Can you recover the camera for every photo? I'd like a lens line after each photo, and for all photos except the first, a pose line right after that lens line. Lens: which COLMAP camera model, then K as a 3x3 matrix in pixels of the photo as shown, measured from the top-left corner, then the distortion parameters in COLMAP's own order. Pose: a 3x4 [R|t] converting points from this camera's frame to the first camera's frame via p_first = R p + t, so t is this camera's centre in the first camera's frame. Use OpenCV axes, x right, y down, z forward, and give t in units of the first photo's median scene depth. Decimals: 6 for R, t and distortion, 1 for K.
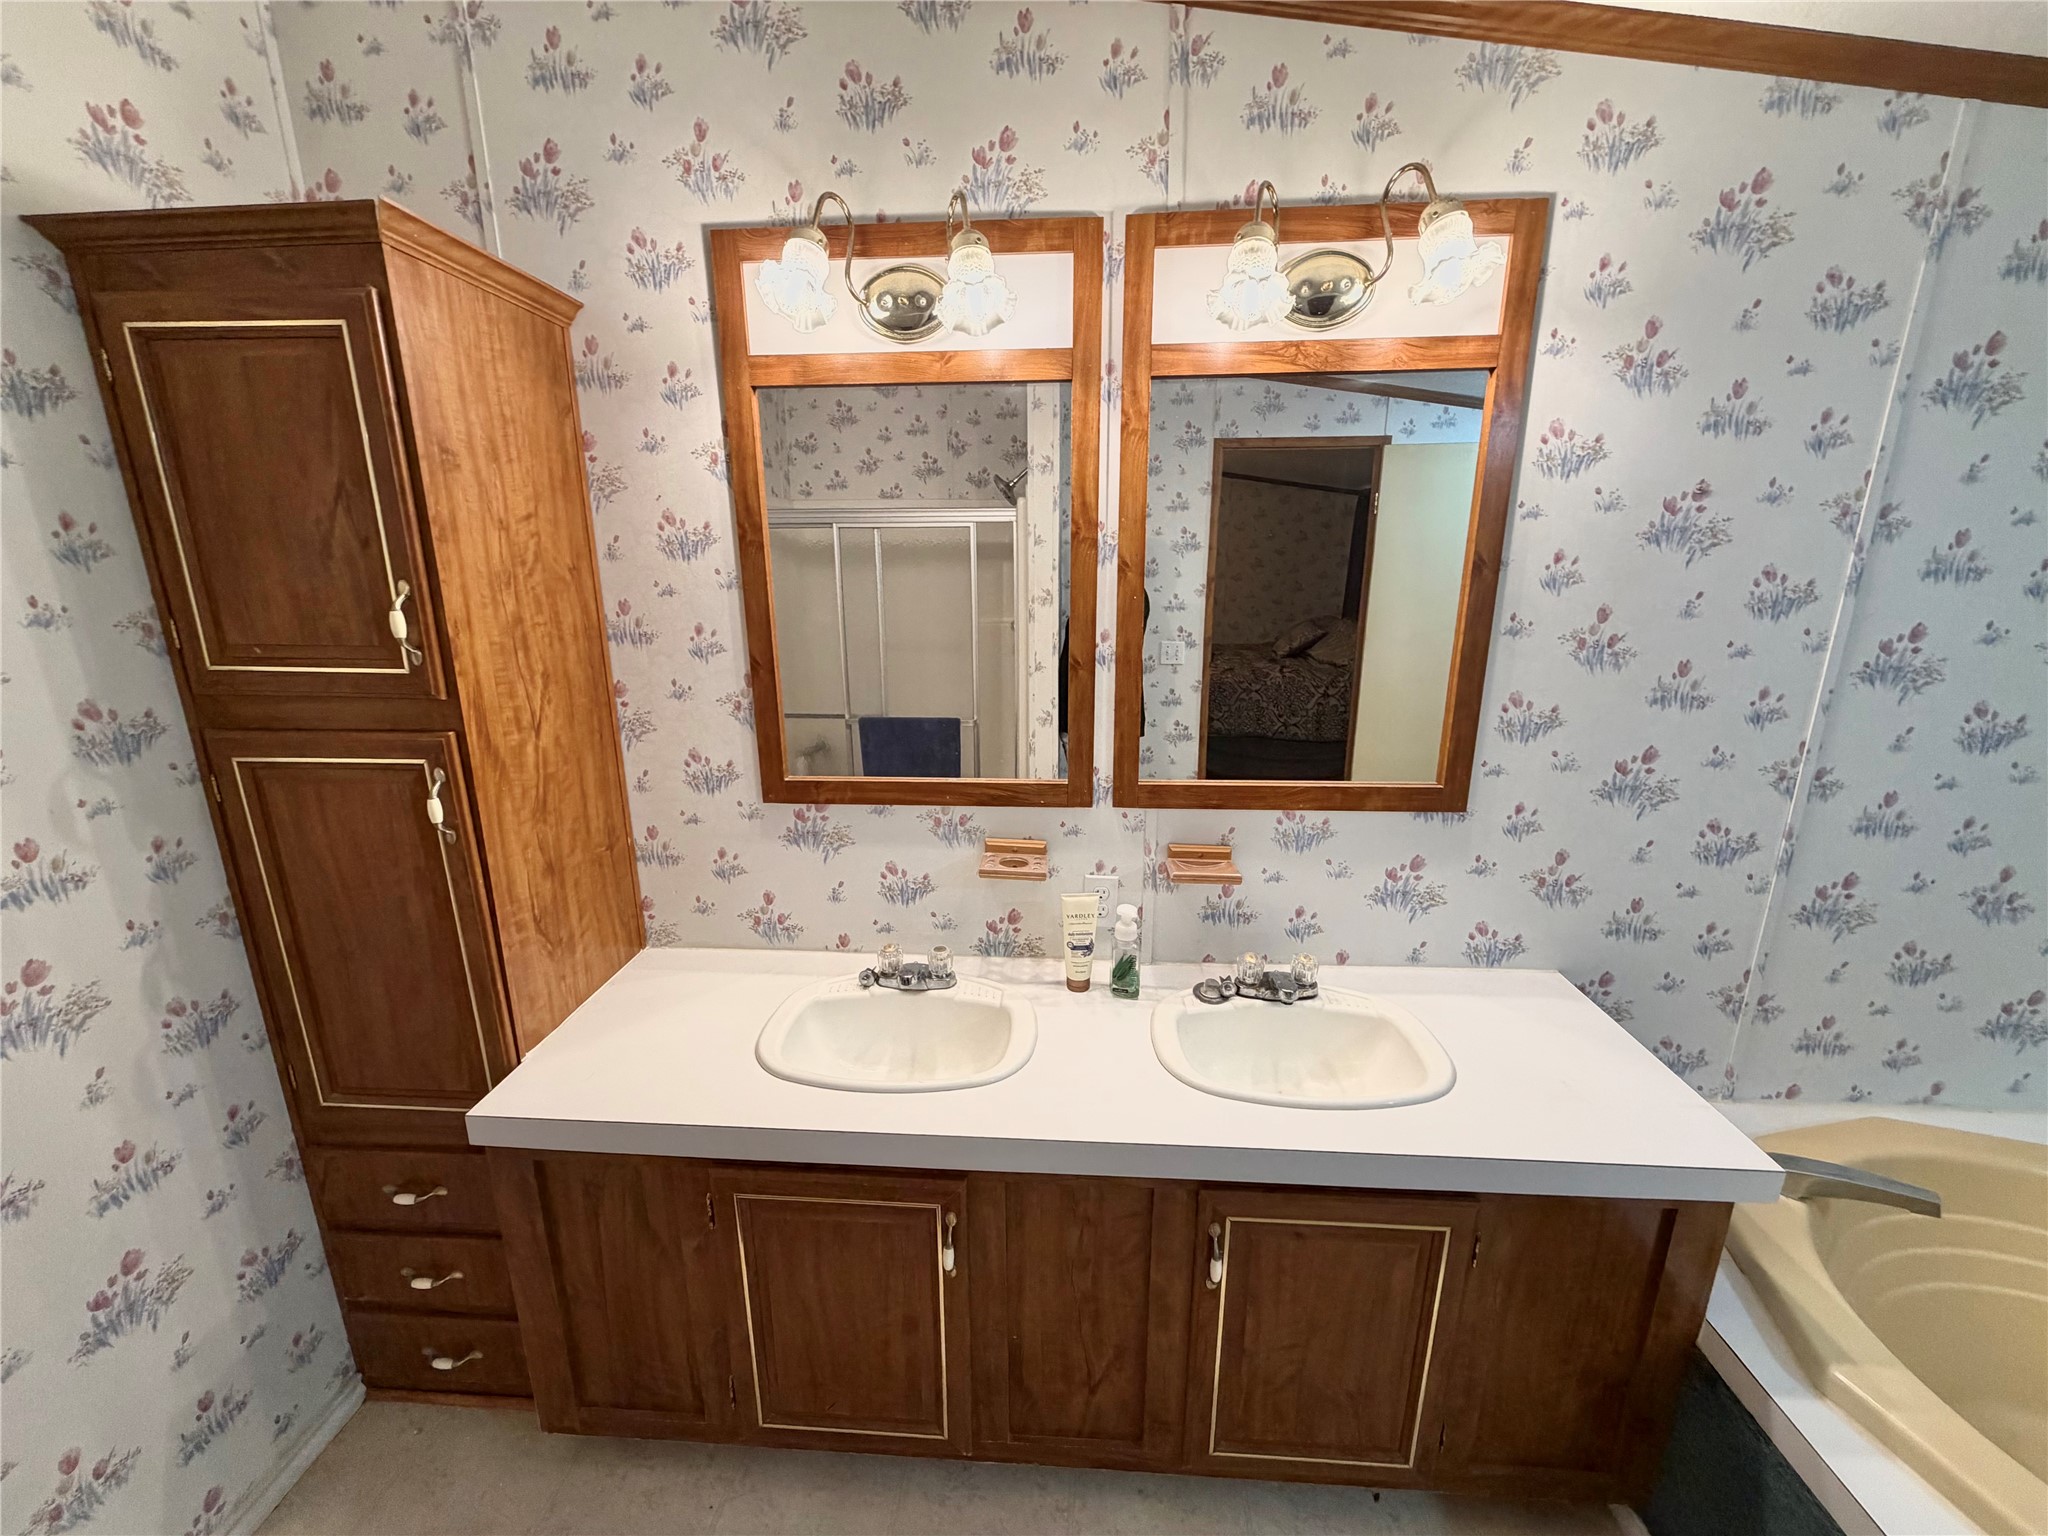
lens RADIAL K [[819.7, 0, 1011.9], [0, 819.7, 767.0], [0, 0, 1]] dist [-0.000048, -0.000016]
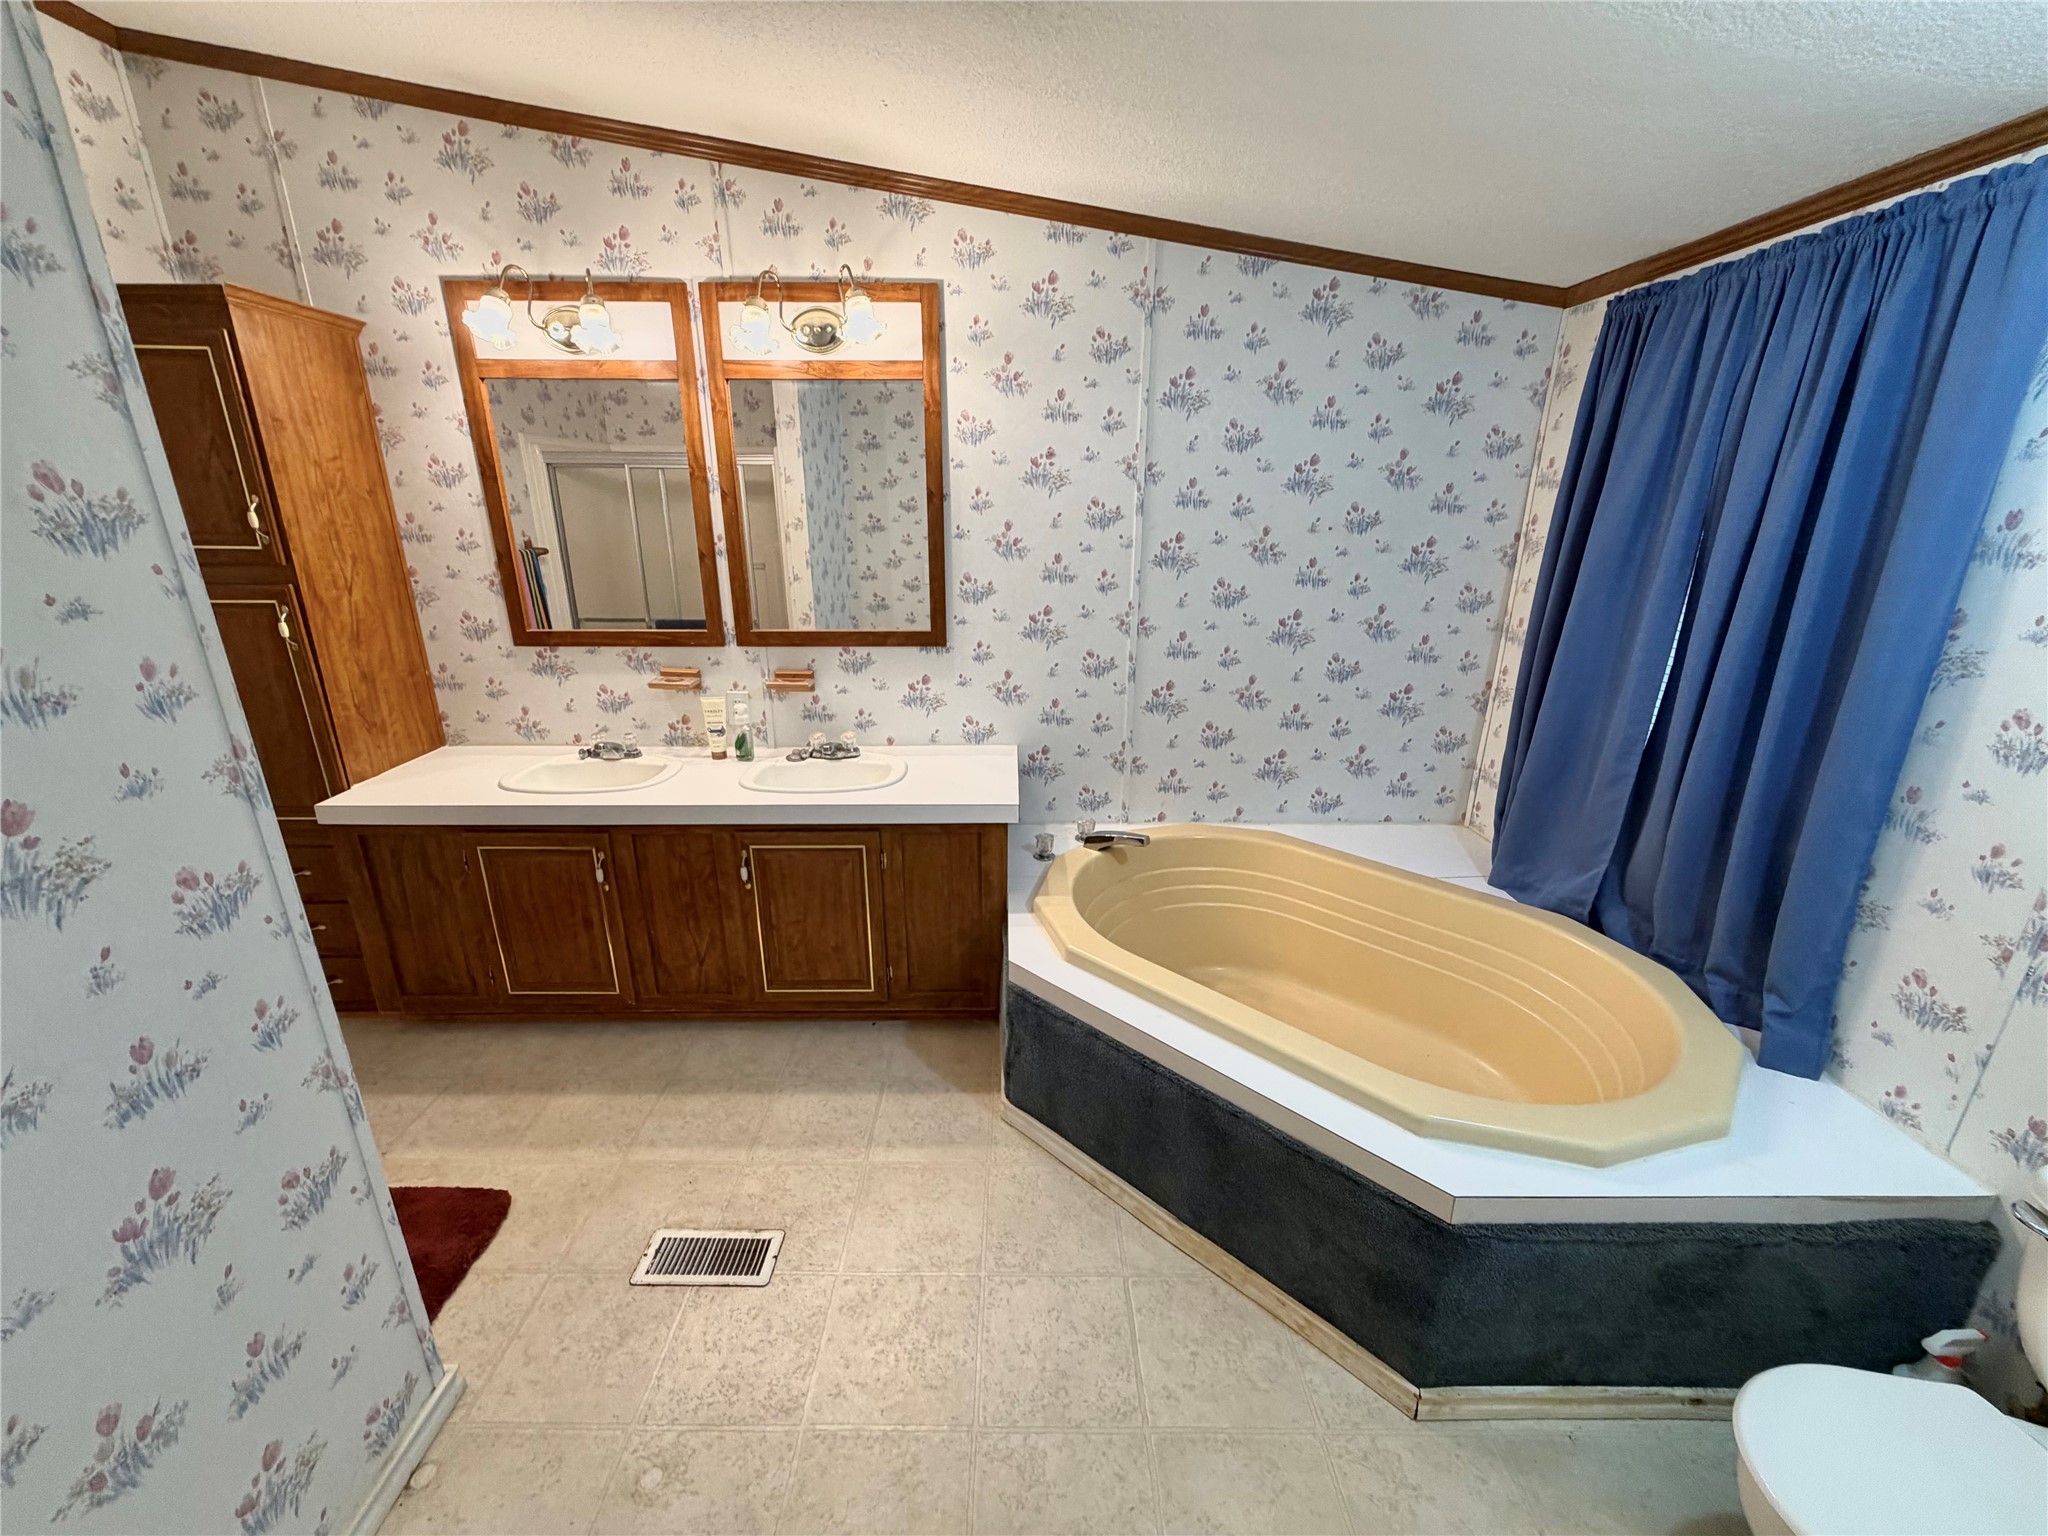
lens RADIAL K [[826.6, 0, 1016.8], [0, 826.6, 768.6], [0, 0, 1]] dist [0.001025, 0.000027]
pose [[0.996527, -0.015593, 0.081792, 0.601671], [0.010498, 0.997999, 0.062352, 0.217735], [-0.082601, -0.061277, 0.994697, -0.769745]]
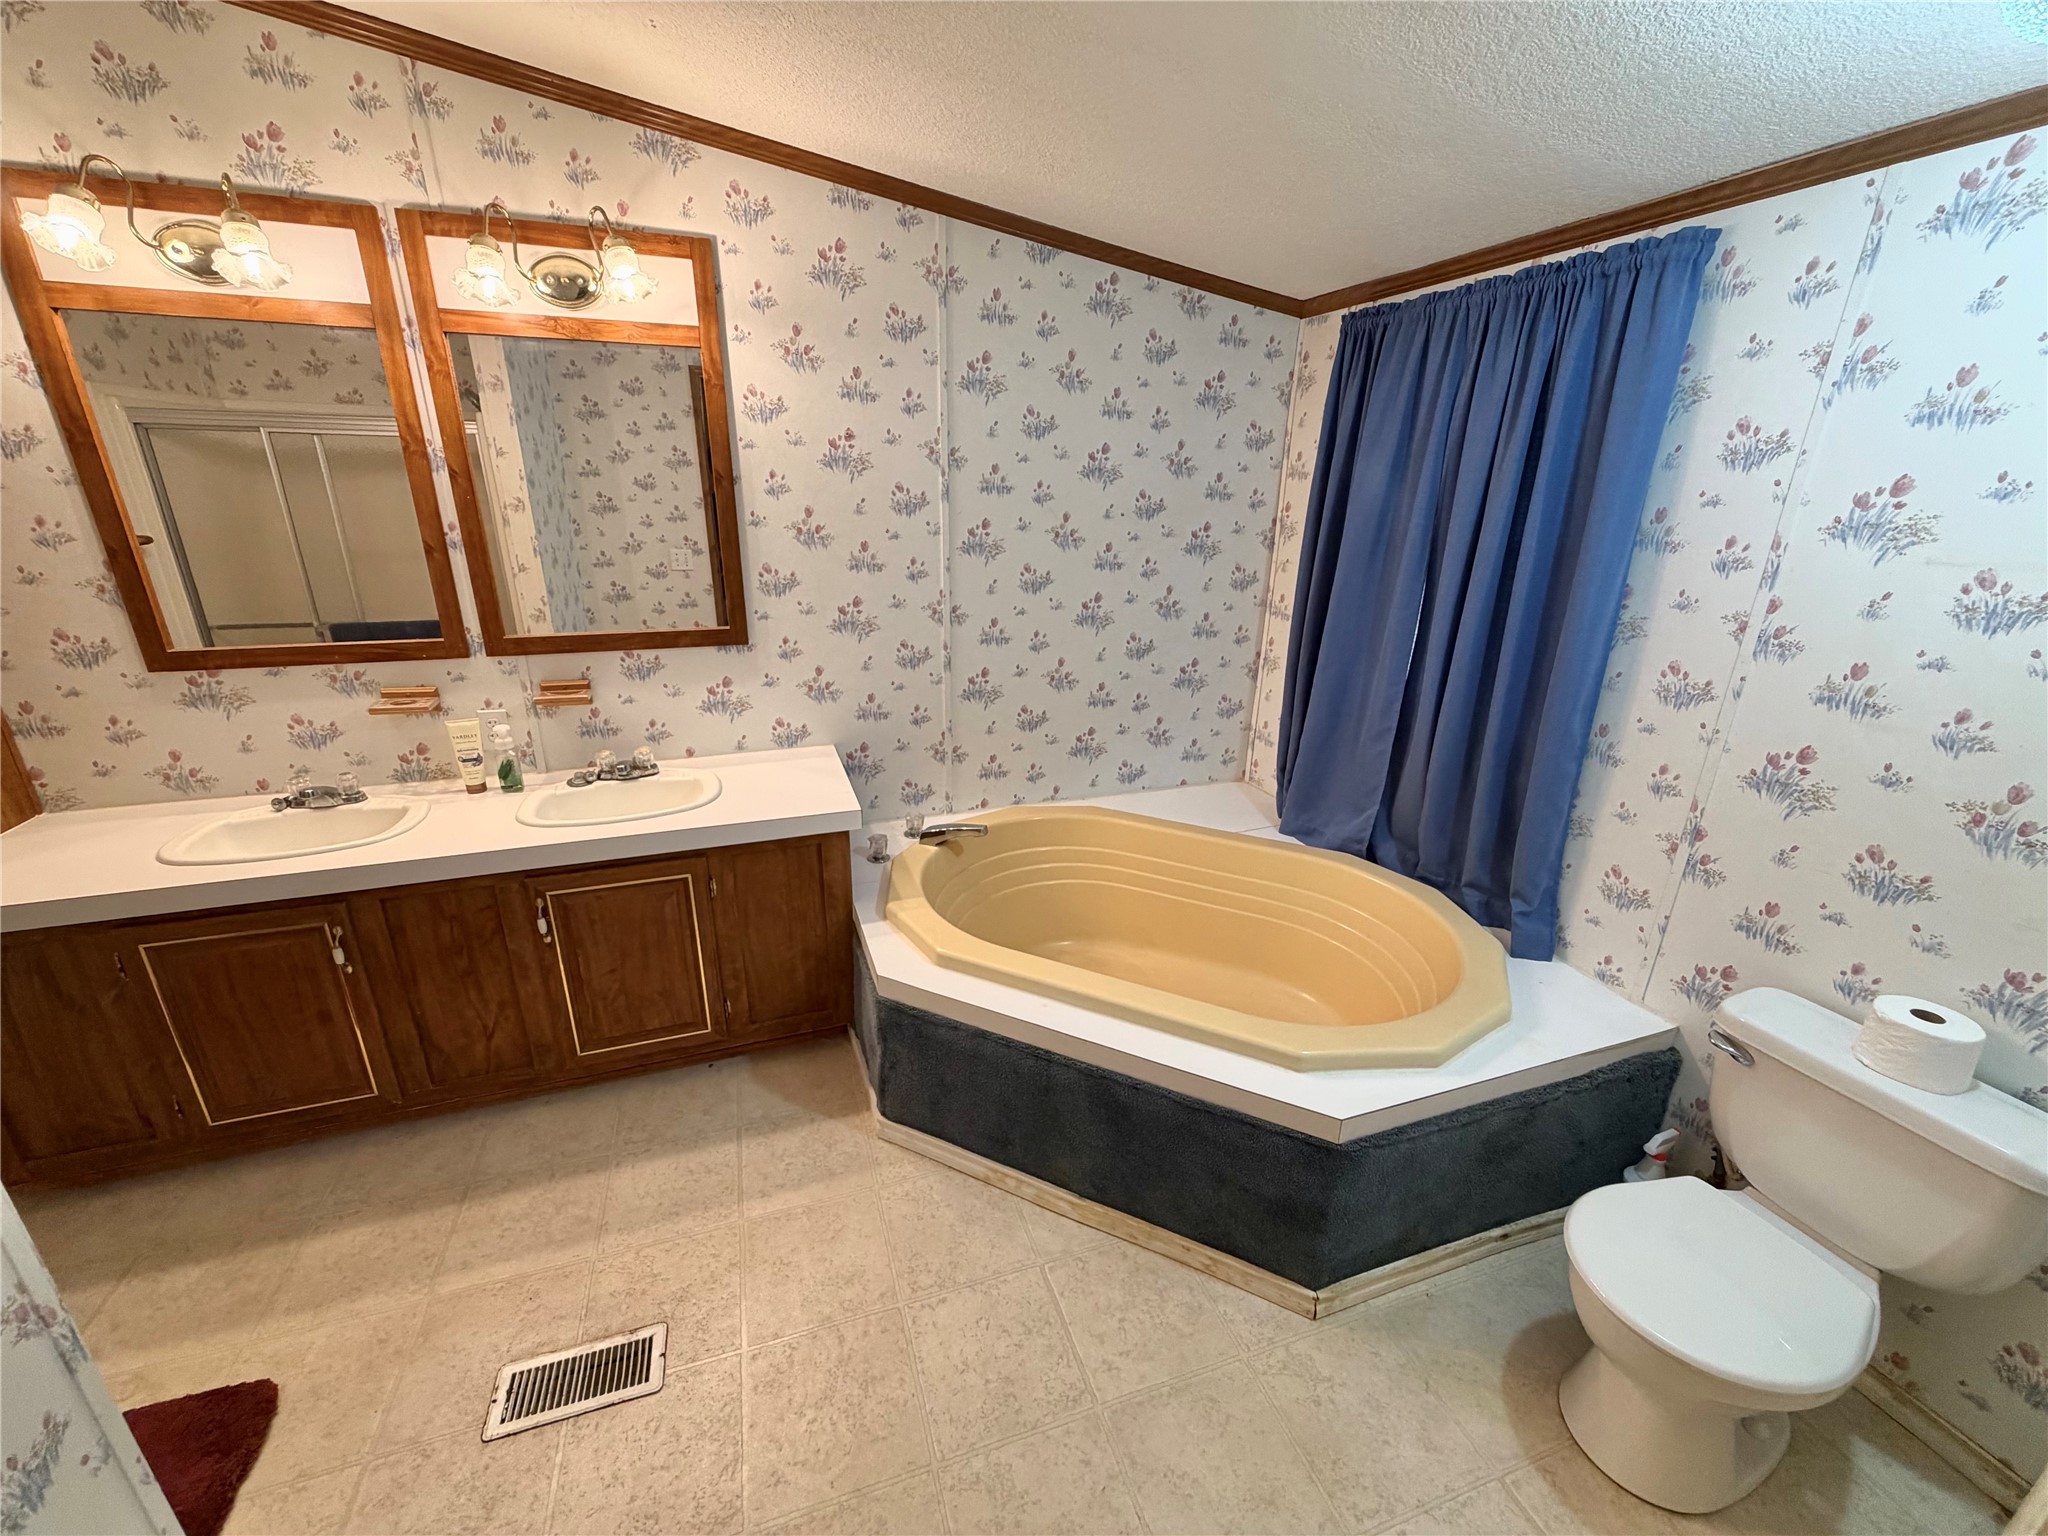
lens RADIAL K [[826.2, 0, 1020.0], [0, 826.2, 769.2], [0, 0, 1]] dist [0.000609, 0.000263]
pose [[0.916796, -0.111897, 0.383359, 0.433889], [0.077297, 0.991511, 0.104553, 0.178142], [-0.391804, -0.066221, 0.917662, -0.688224]]
